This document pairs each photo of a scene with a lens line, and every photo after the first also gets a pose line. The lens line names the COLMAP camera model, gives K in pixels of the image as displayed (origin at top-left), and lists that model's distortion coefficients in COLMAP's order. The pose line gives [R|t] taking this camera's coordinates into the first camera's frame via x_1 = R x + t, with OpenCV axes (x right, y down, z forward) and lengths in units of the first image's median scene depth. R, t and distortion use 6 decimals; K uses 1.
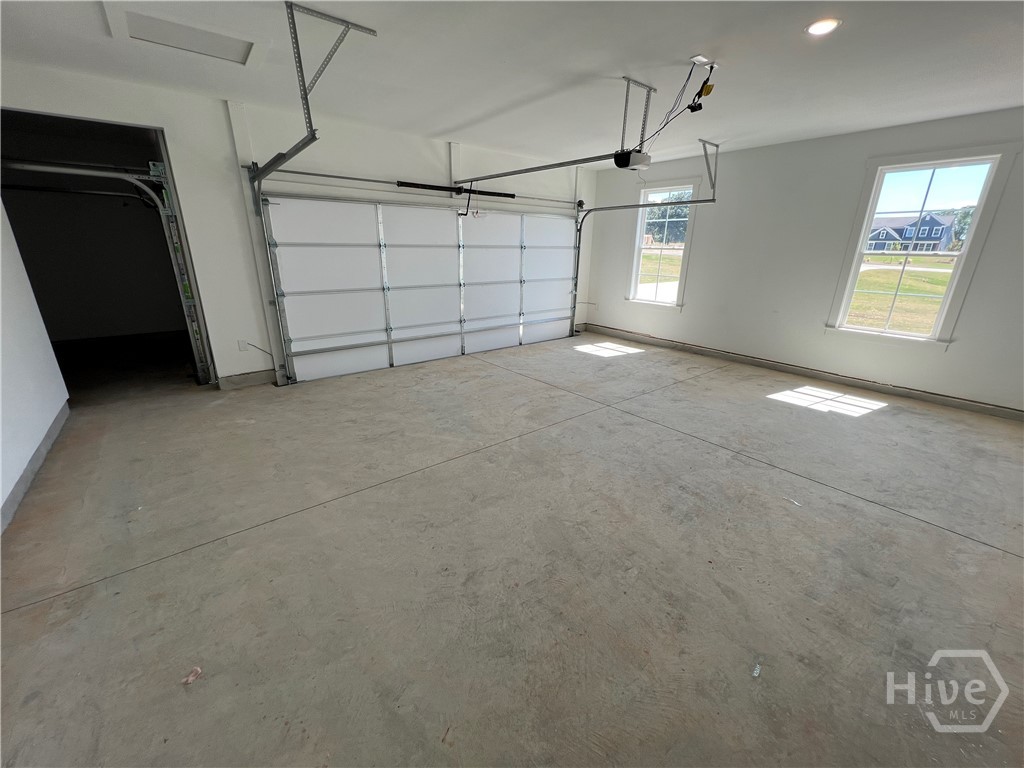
lens RADIAL K [[409.7, 0, 508.5], [0, 409.7, 381.7], [0, 0, 1]] dist [-0.003609, 0.000949]
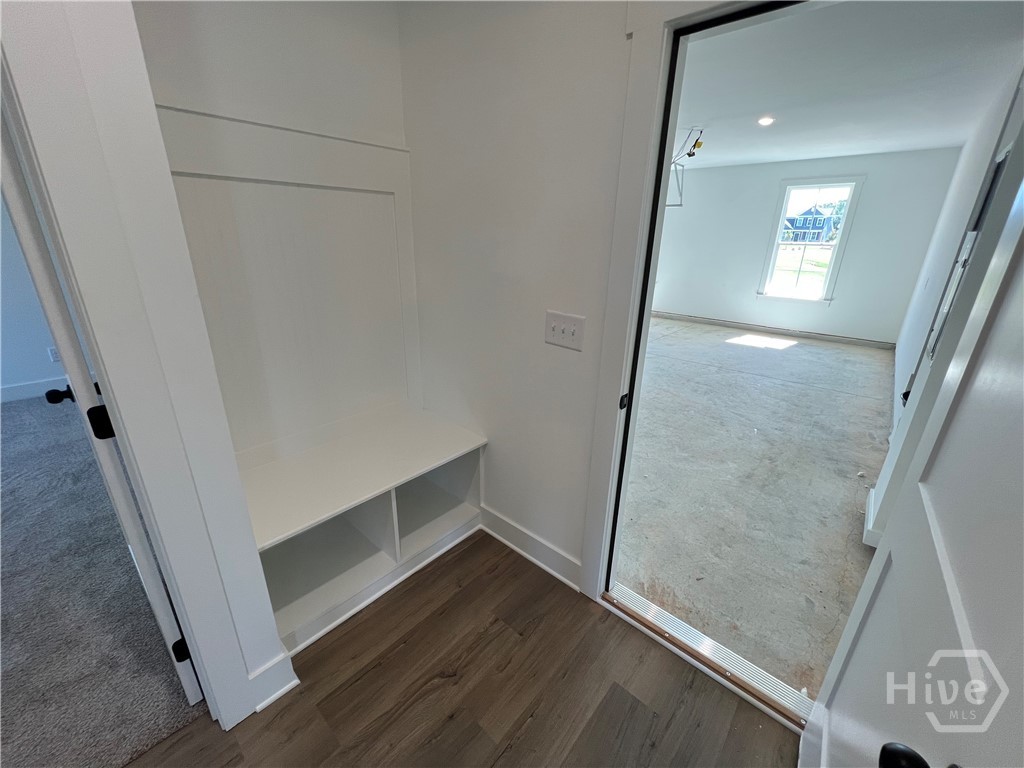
lens RADIAL K [[409.7, 0, 508.6], [0, 409.7, 383.4], [0, 0, 1]] dist [-0.003609, 0.000949]
pose [[0.986923, -0.055712, 0.151261, -0.428932], [0.051176, 0.998120, 0.033718, 0.113068], [-0.152855, -0.025536, 0.987919, -0.400378]]
